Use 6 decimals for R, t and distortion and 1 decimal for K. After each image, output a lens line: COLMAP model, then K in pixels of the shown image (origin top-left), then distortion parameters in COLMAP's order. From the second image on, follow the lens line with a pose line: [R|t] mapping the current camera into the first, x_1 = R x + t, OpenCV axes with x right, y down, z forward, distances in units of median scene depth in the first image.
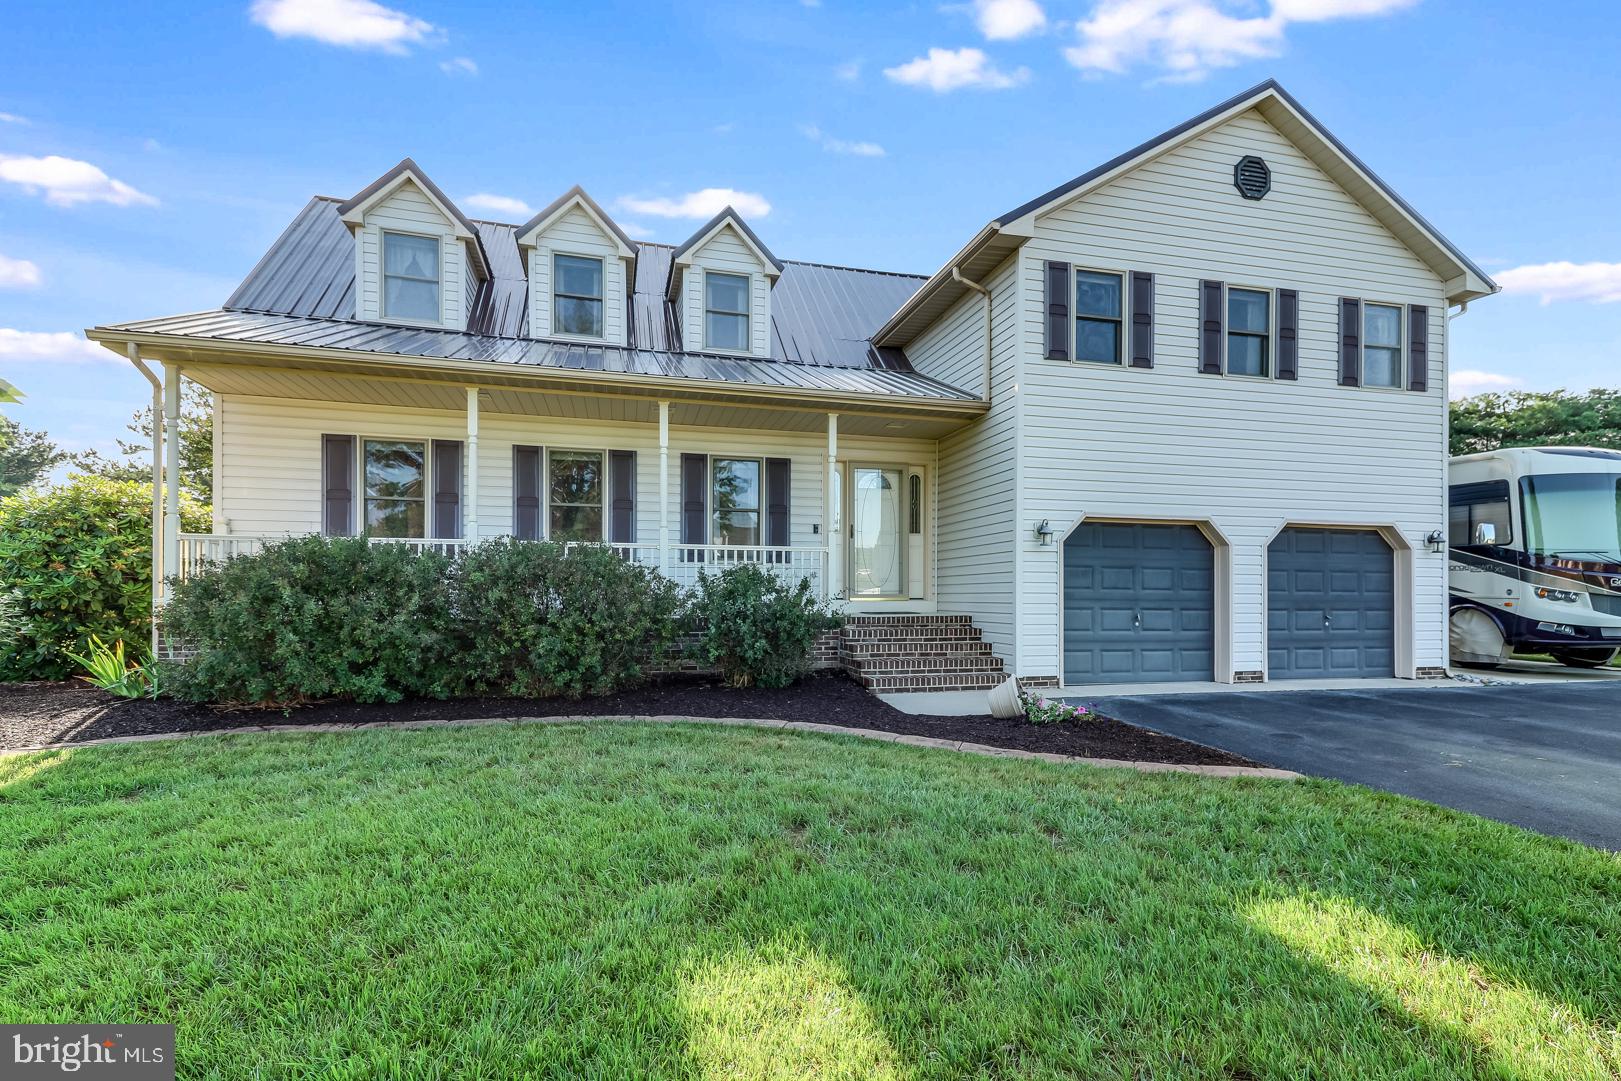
lens RADIAL K [[747.9, 0, 810.5], [0, 747.9, 540.5], [0, 0, 1]] dist [-0.000792, -0.000371]
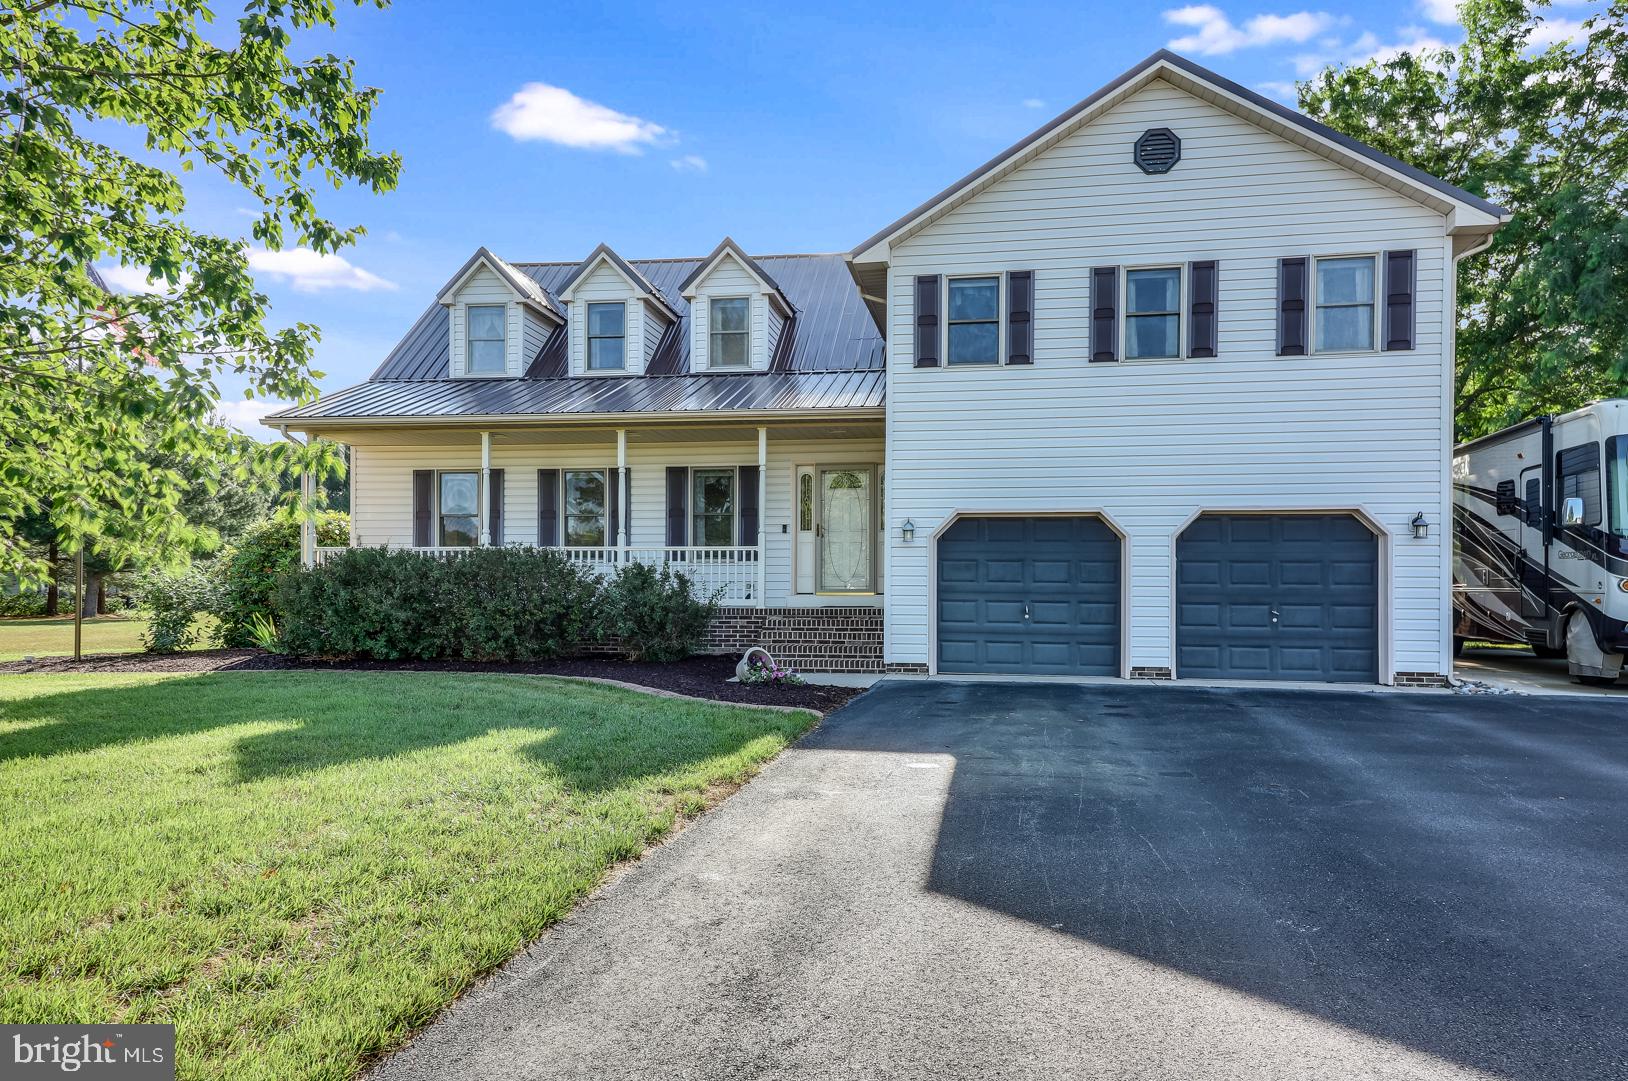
lens RADIAL K [[726.3, 0, 813.6], [0, 726.3, 534.2], [0, 0, 1]] dist [-0.000104, 0.000237]
pose [[0.931702, -0.026836, -0.362230, 0.520541], [0.023173, 0.999627, -0.014453, 0.007905], [0.362483, 0.005072, 0.931977, -0.022470]]
